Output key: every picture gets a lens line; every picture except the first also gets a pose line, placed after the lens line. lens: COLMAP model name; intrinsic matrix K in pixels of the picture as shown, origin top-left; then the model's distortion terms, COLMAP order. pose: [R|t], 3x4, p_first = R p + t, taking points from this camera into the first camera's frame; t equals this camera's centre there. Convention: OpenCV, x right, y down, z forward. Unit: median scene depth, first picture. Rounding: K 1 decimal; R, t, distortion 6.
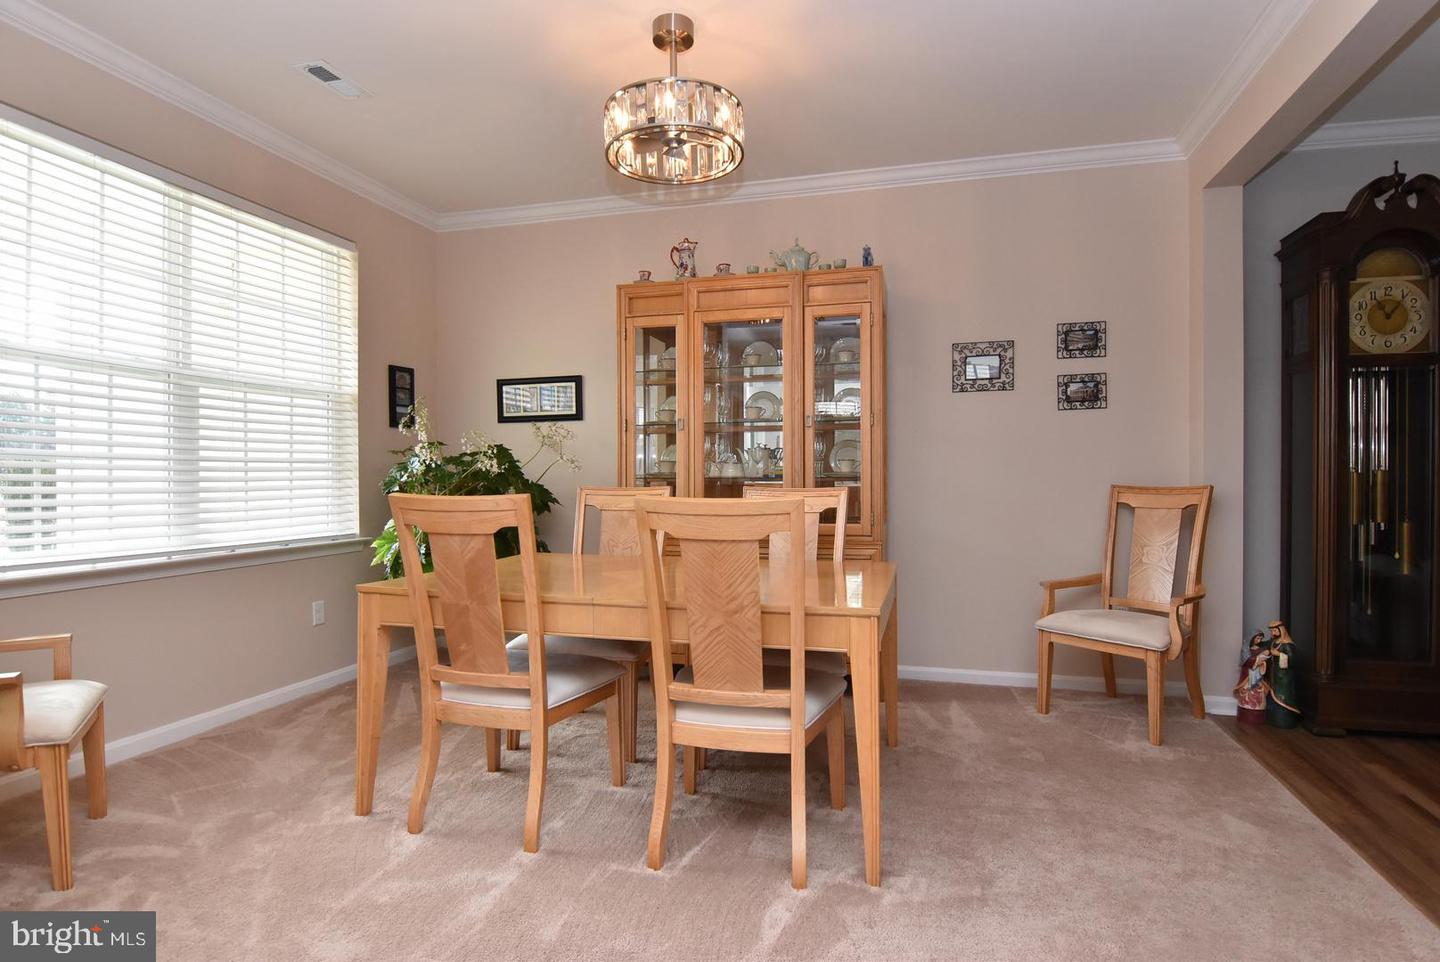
lens RADIAL K [[766.1, 0, 722.4], [0, 766.1, 480.1], [0, 0, 1]] dist [0.009244, -0.020395]
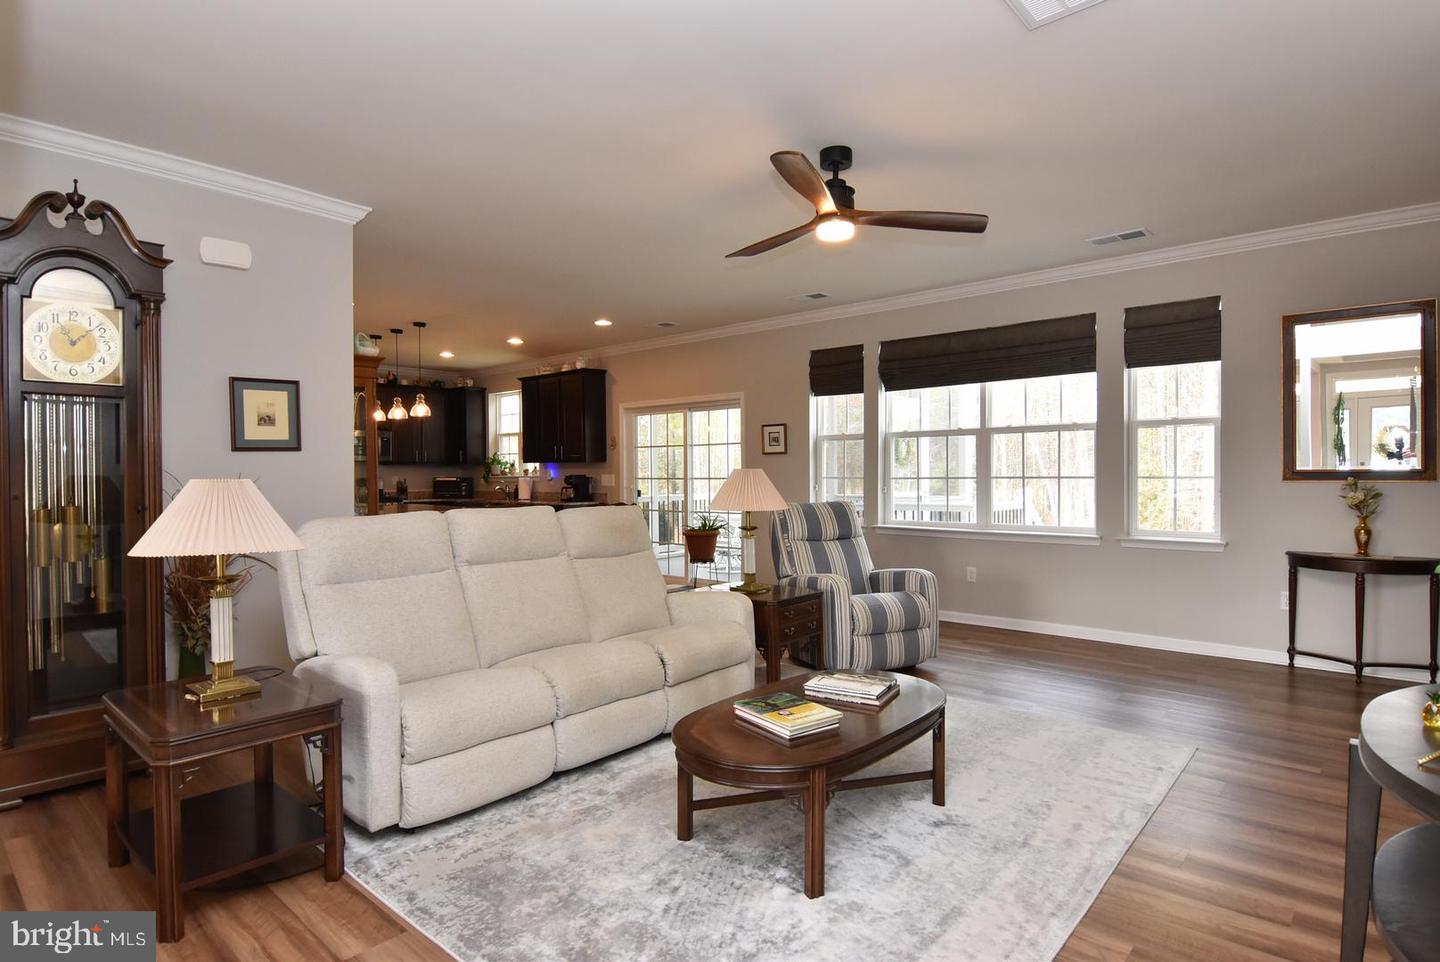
lens RADIAL K [[759.6, 0, 726.2], [0, 759.6, 480.4], [0, 0, 1]] dist [0.014526, -0.027419]
pose [[0.442608, -0.009876, 0.896661, 0.380271], [0.010572, 0.999927, 0.005796, -0.040825], [-0.896653, 0.006914, 0.442680, -0.131046]]
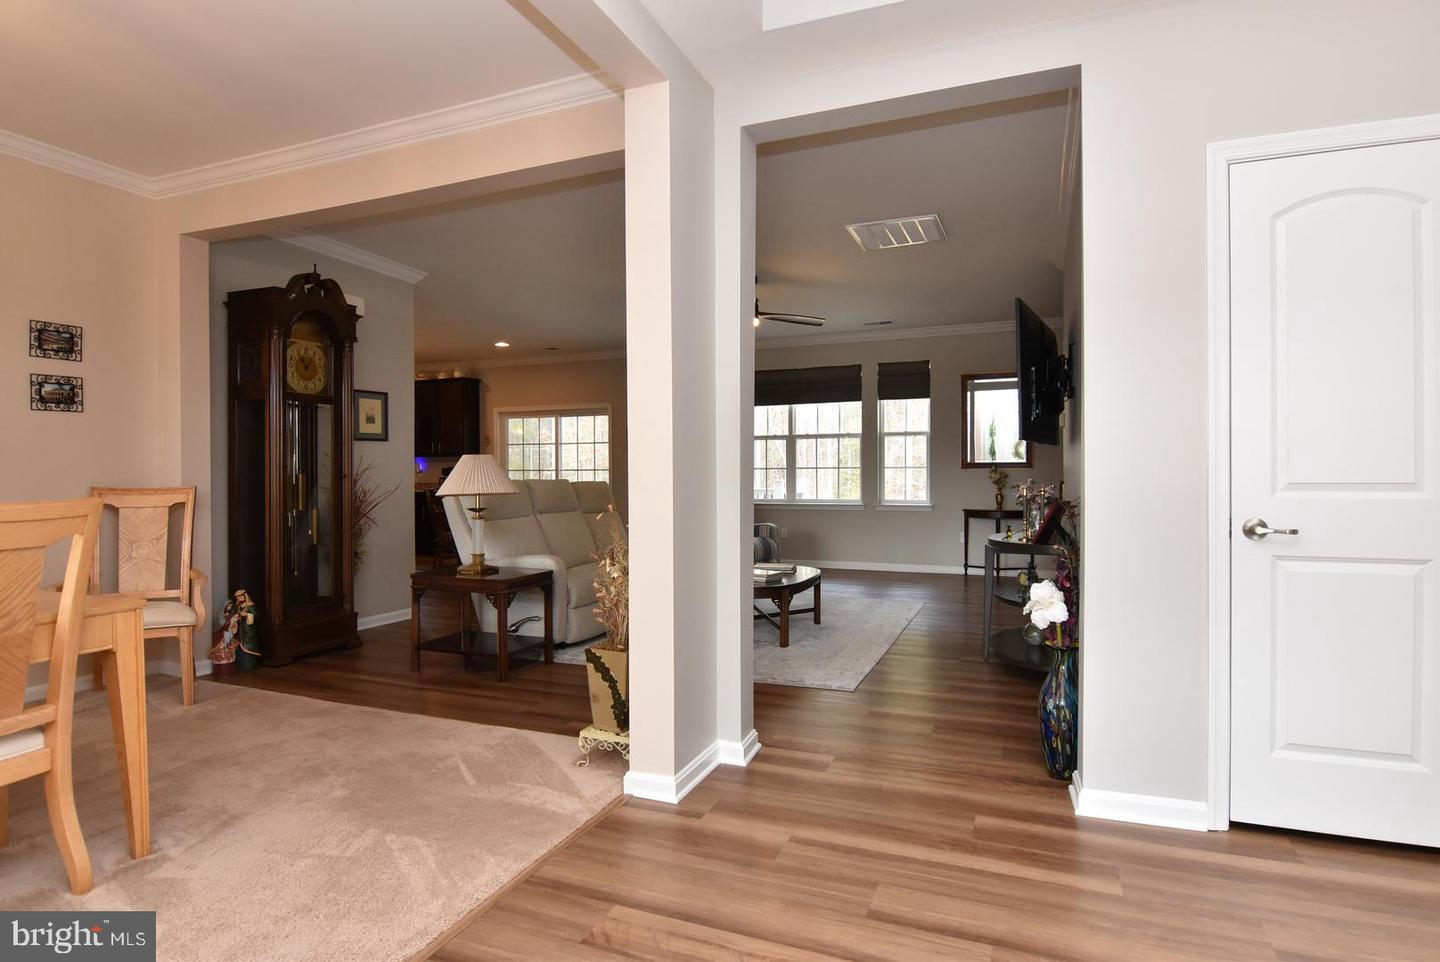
lens RADIAL K [[766.1, 0, 722.4], [0, 766.1, 480.1], [0, 0, 1]] dist [0.009244, -0.020395]
pose [[0.121657, -0.004637, 0.992561, -0.468395], [0.008914, 0.999954, 0.003578, 0.000800], [-0.992532, 0.008413, 0.121693, 0.034262]]
